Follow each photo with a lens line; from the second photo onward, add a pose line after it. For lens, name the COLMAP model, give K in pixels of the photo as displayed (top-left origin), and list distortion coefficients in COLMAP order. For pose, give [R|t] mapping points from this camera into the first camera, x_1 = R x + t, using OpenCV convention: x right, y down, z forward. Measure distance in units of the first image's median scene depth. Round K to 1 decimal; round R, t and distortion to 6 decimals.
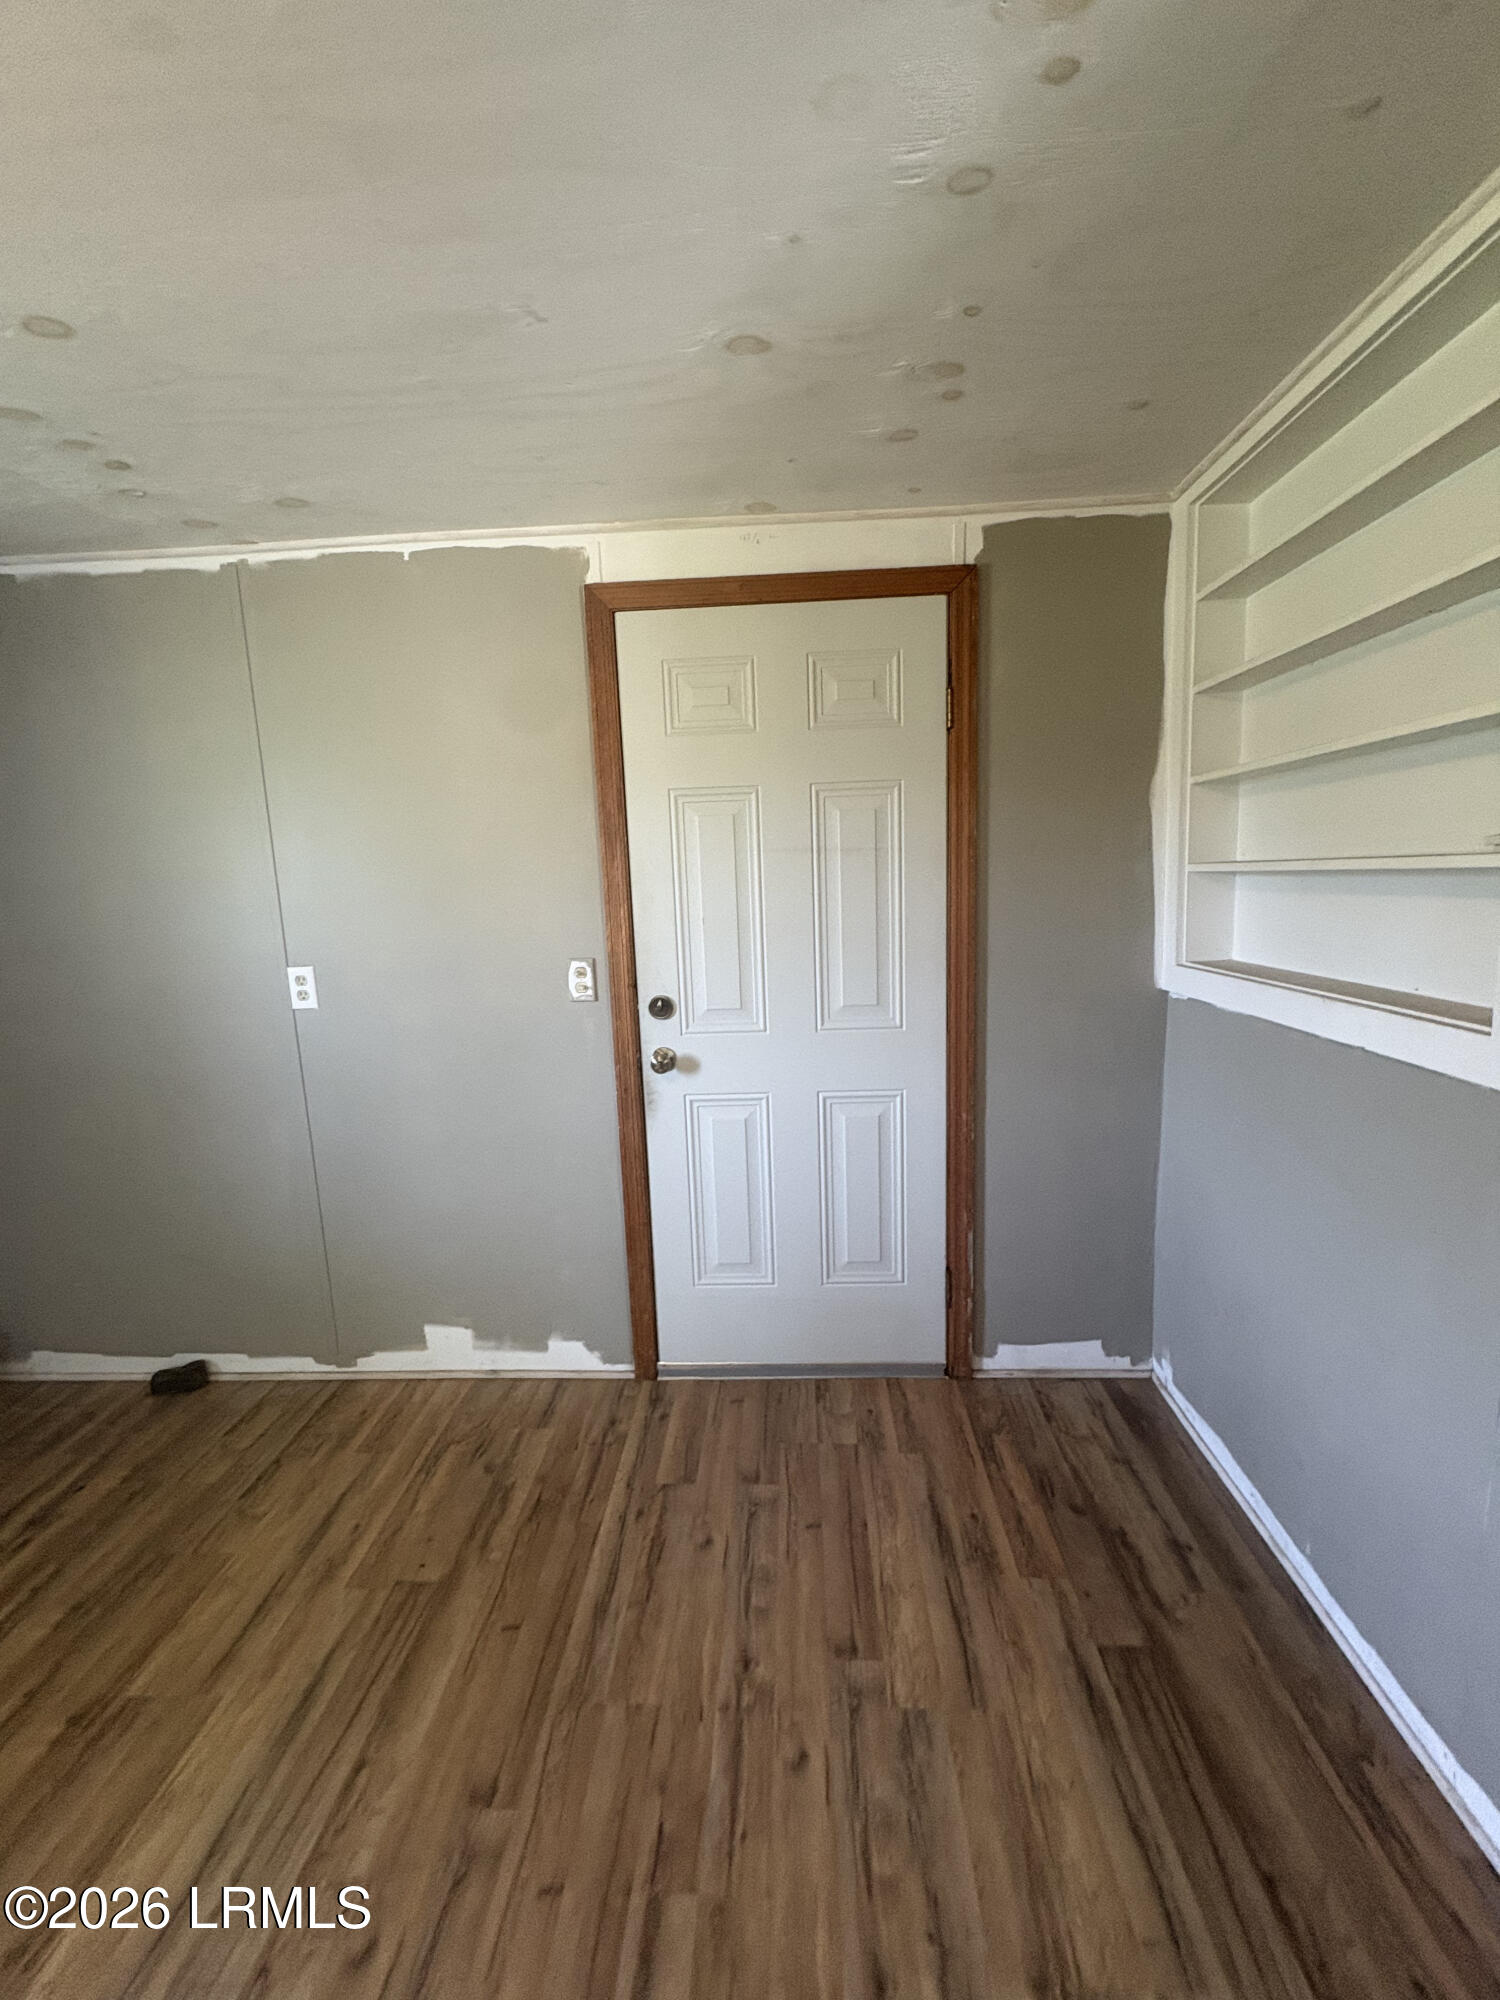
lens RADIAL K [[792.1, 0, 755.1], [0, 792.1, 999.8], [0, 0, 1]] dist [0.001261, -0.000216]
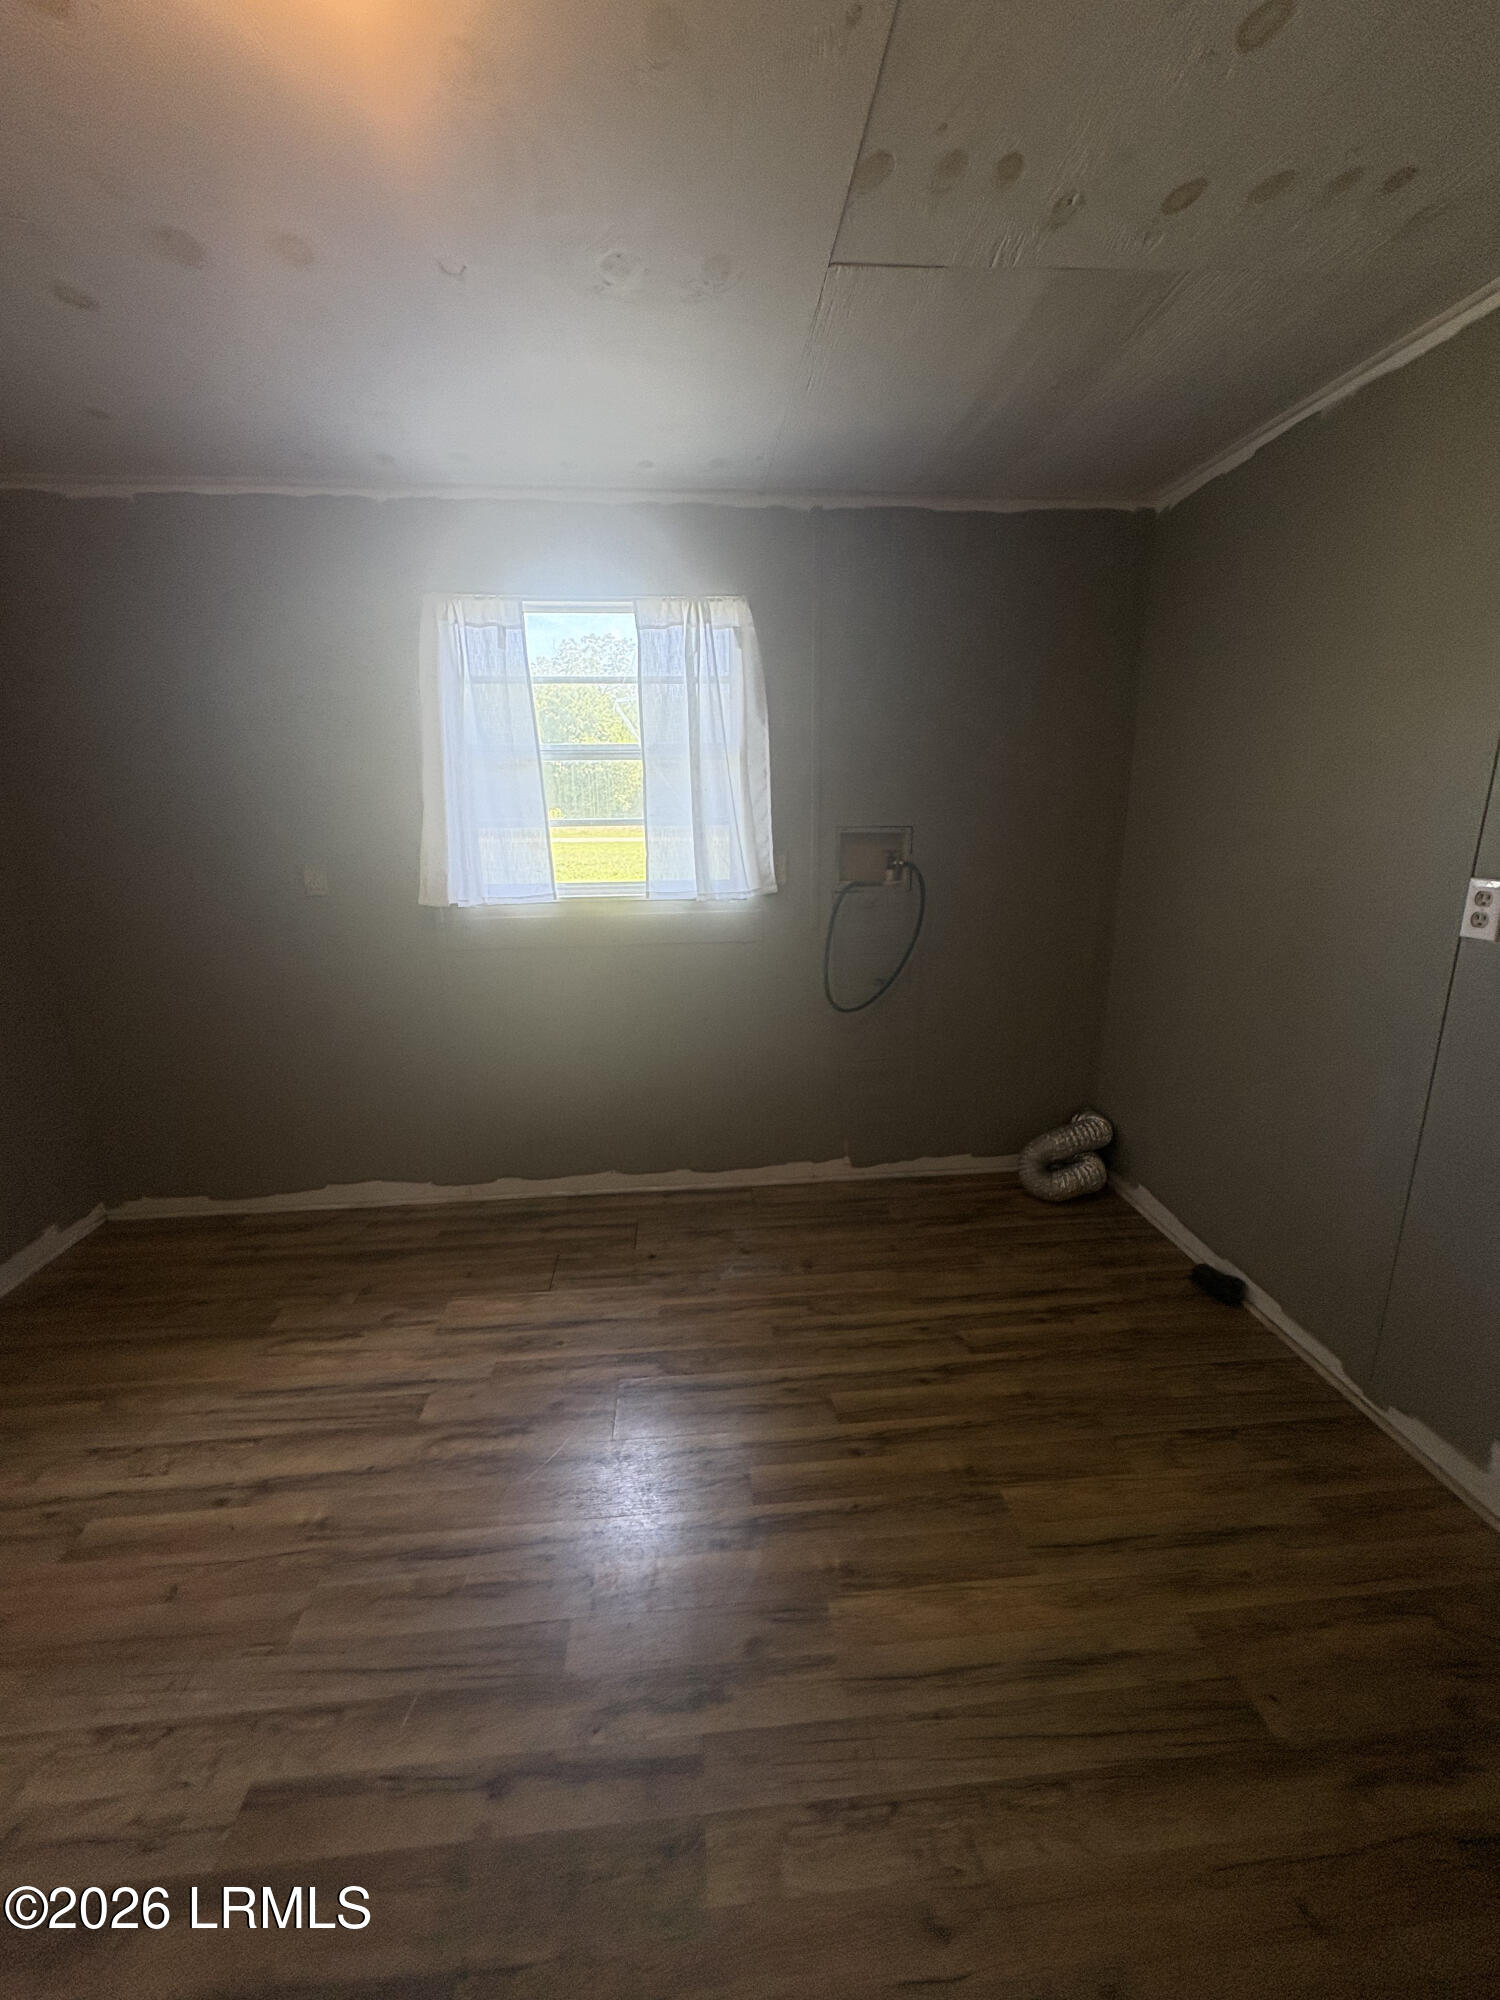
lens RADIAL K [[792.1, 0, 751.1], [0, 792.1, 1000.5], [0, 0, 1]] dist [0.001261, -0.000216]
pose [[0.133669, 0.274589, -0.952226, 0.037475], [-0.142609, 0.956178, 0.255710, -0.028265], [0.980712, 0.101615, 0.166970, 0.287607]]
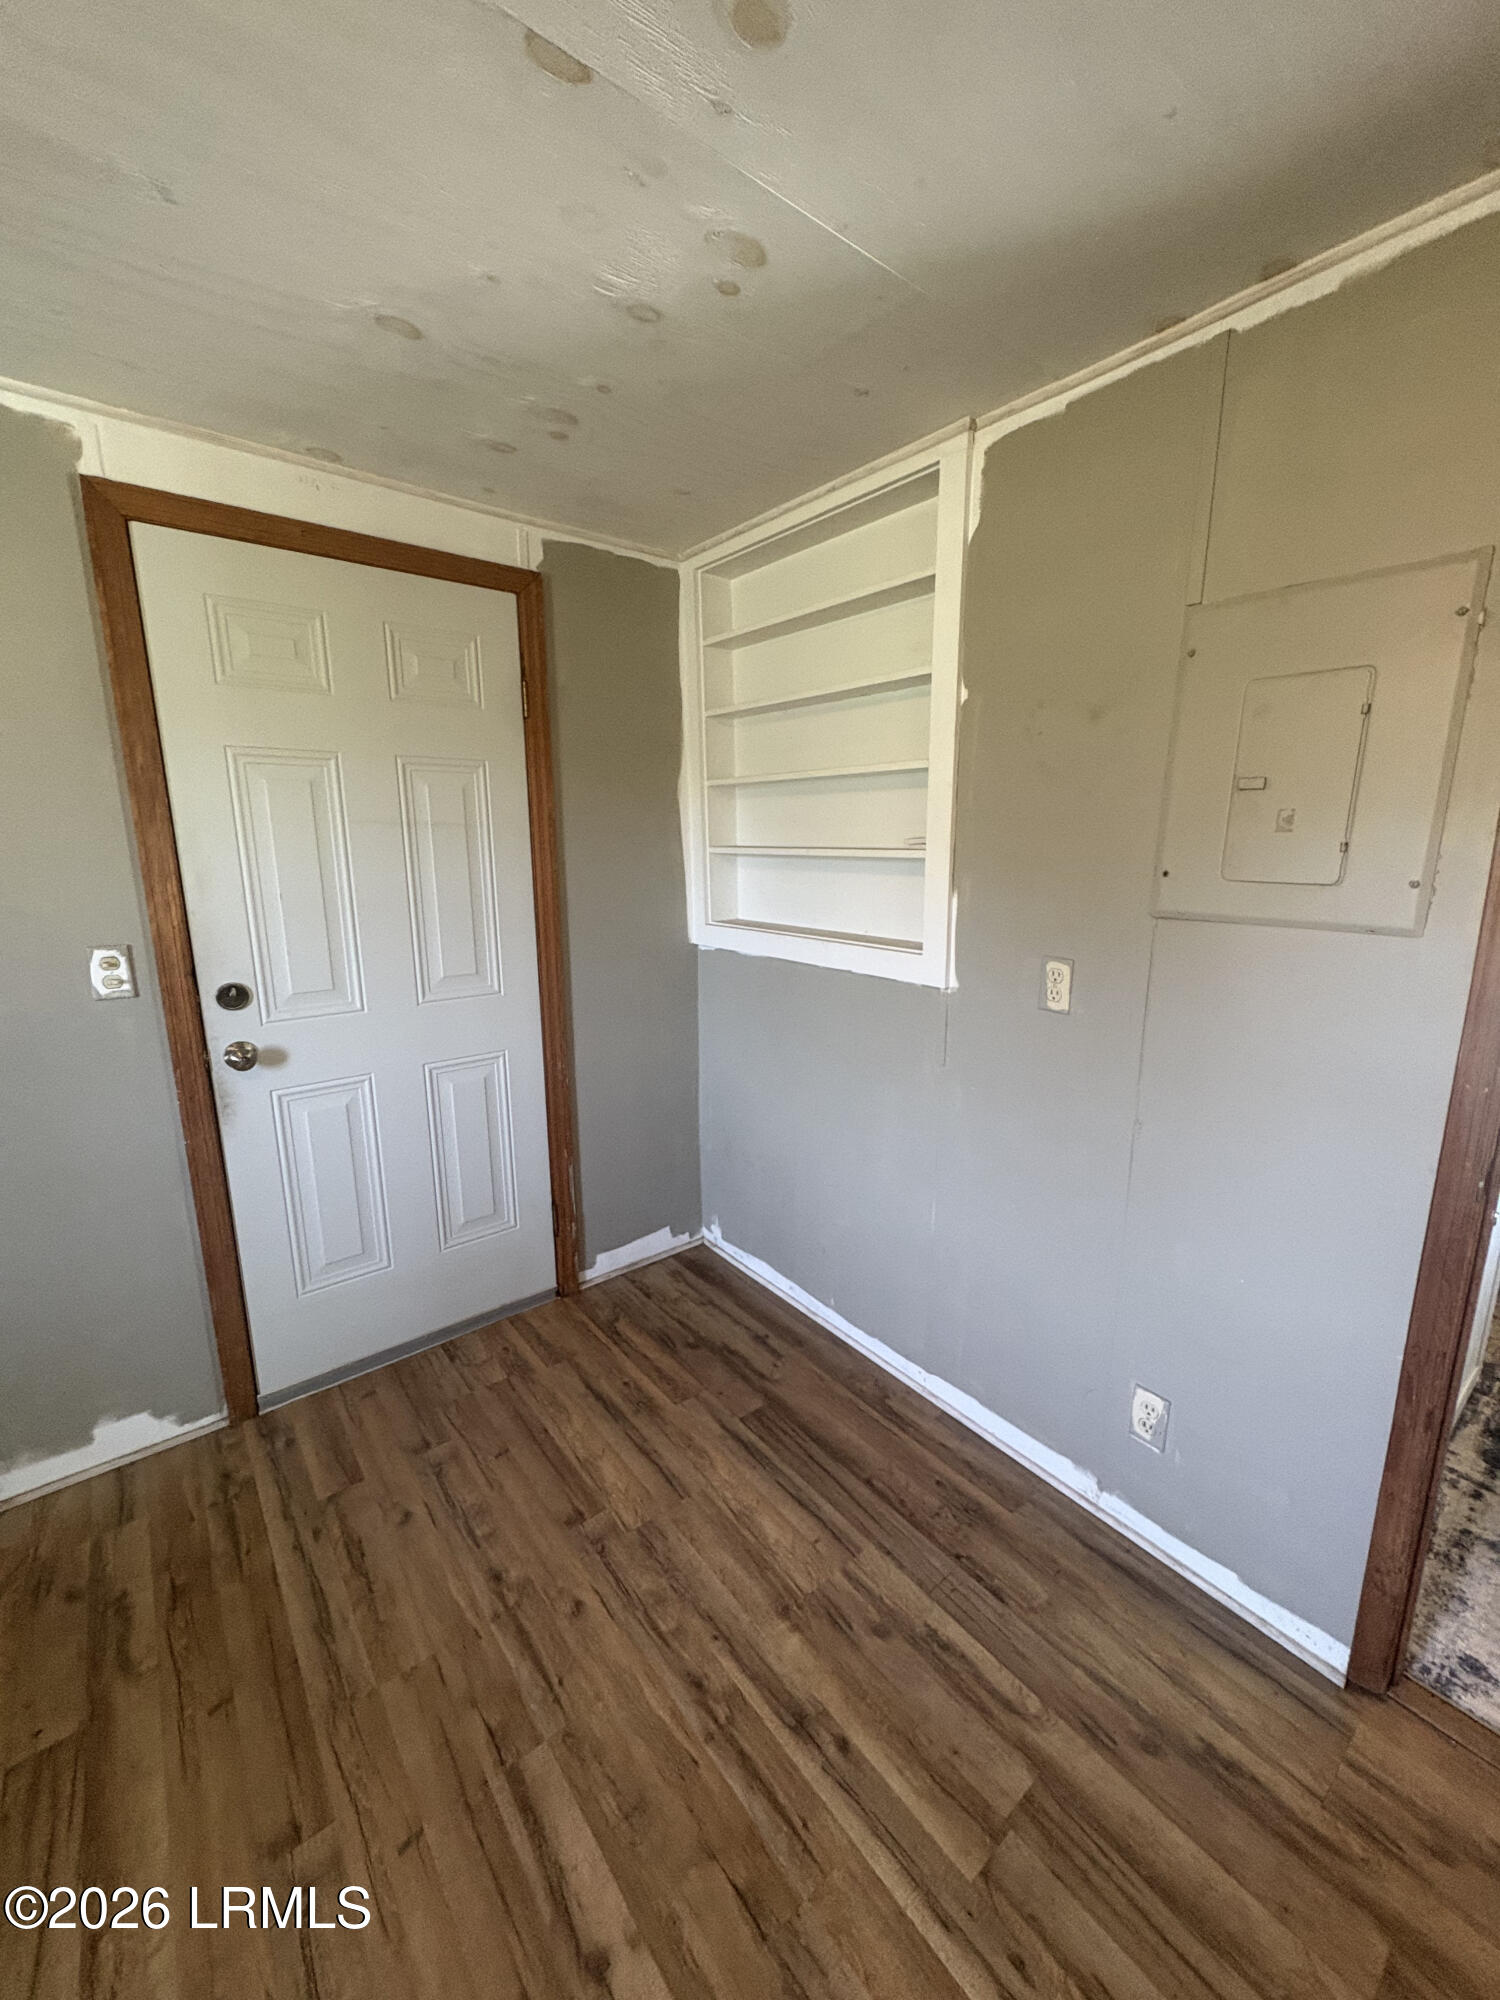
lens RADIAL K [[792.1, 0, 753.4], [0, 792.1, 1000.3], [0, 0, 1]] dist [0.001261, -0.000216]
pose [[0.750390, -0.102236, 0.653041, -0.285485], [0.077765, 0.994760, 0.066376, 0.000557], [-0.656405, 0.000975, 0.754408, -0.042851]]
